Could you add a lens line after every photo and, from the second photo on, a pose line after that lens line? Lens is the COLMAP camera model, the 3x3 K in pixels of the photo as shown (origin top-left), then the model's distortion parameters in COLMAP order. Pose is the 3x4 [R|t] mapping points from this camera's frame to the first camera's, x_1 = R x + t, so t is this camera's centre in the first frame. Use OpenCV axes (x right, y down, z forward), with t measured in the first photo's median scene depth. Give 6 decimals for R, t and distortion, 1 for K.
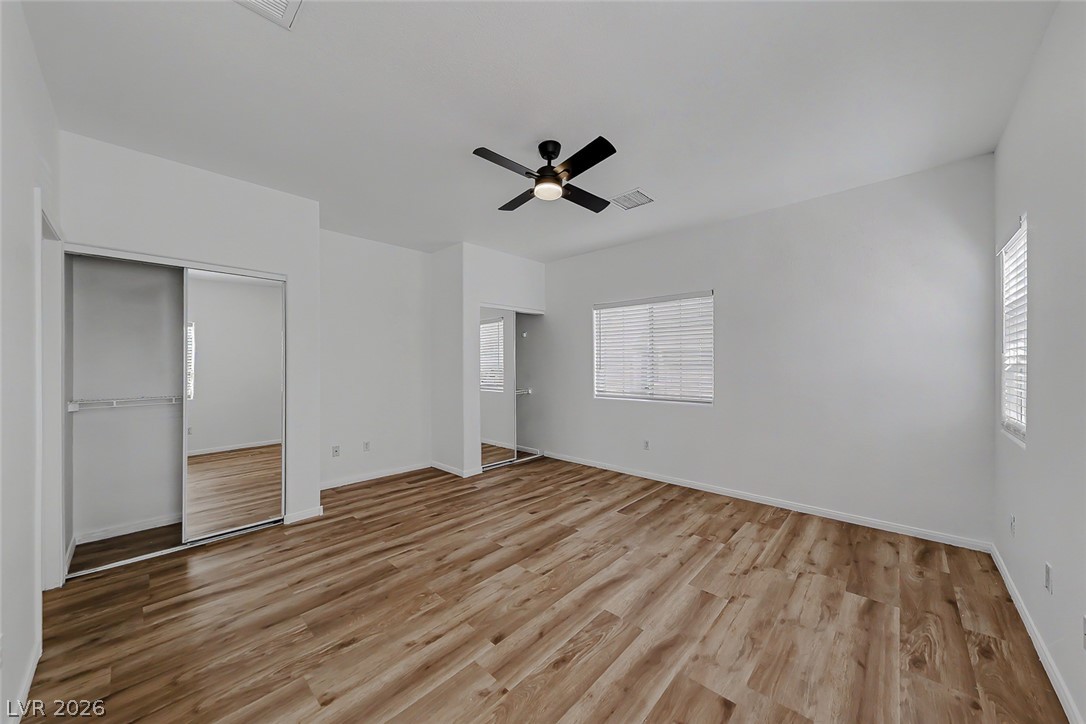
lens RADIAL K [[379.6, 0, 542.4], [0, 379.6, 363.5], [0, 0, 1]] dist [-0.000081, -0.000003]
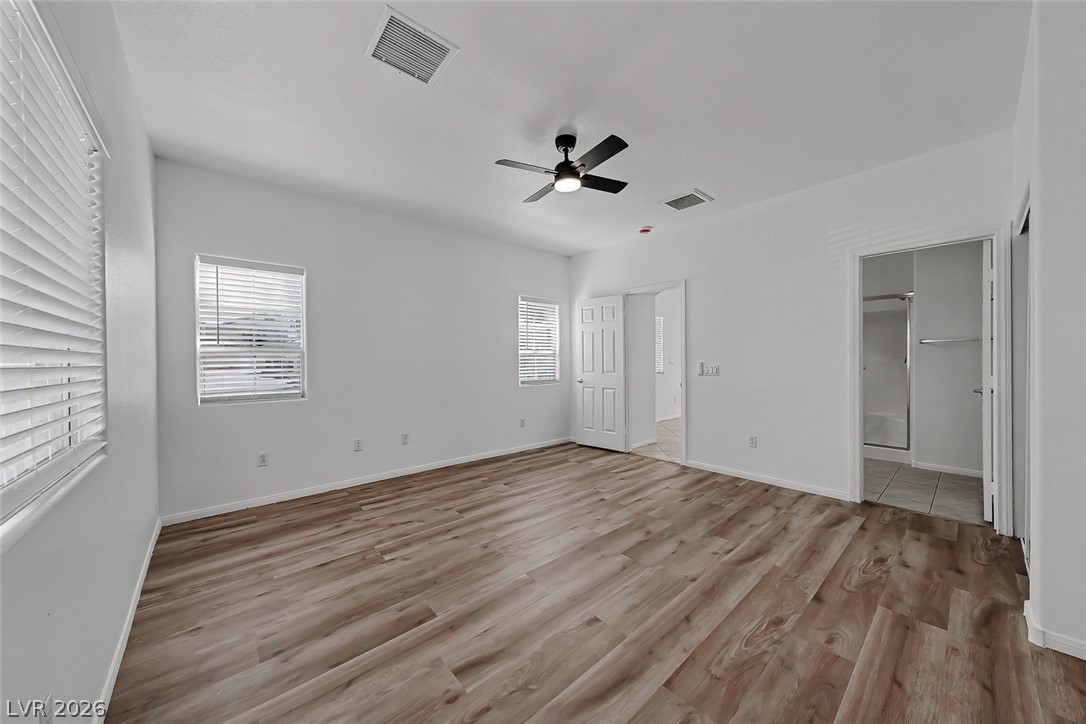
lens RADIAL K [[379.8, 0, 544.2], [0, 379.8, 362.1], [0, 0, 1]] dist [0.001615, -0.001053]
pose [[-0.995241, 0.011739, 0.096739, -0.016252], [0.012057, 0.999924, 0.002703, 0.042990], [-0.096700, 0.003857, -0.995306, 2.055577]]
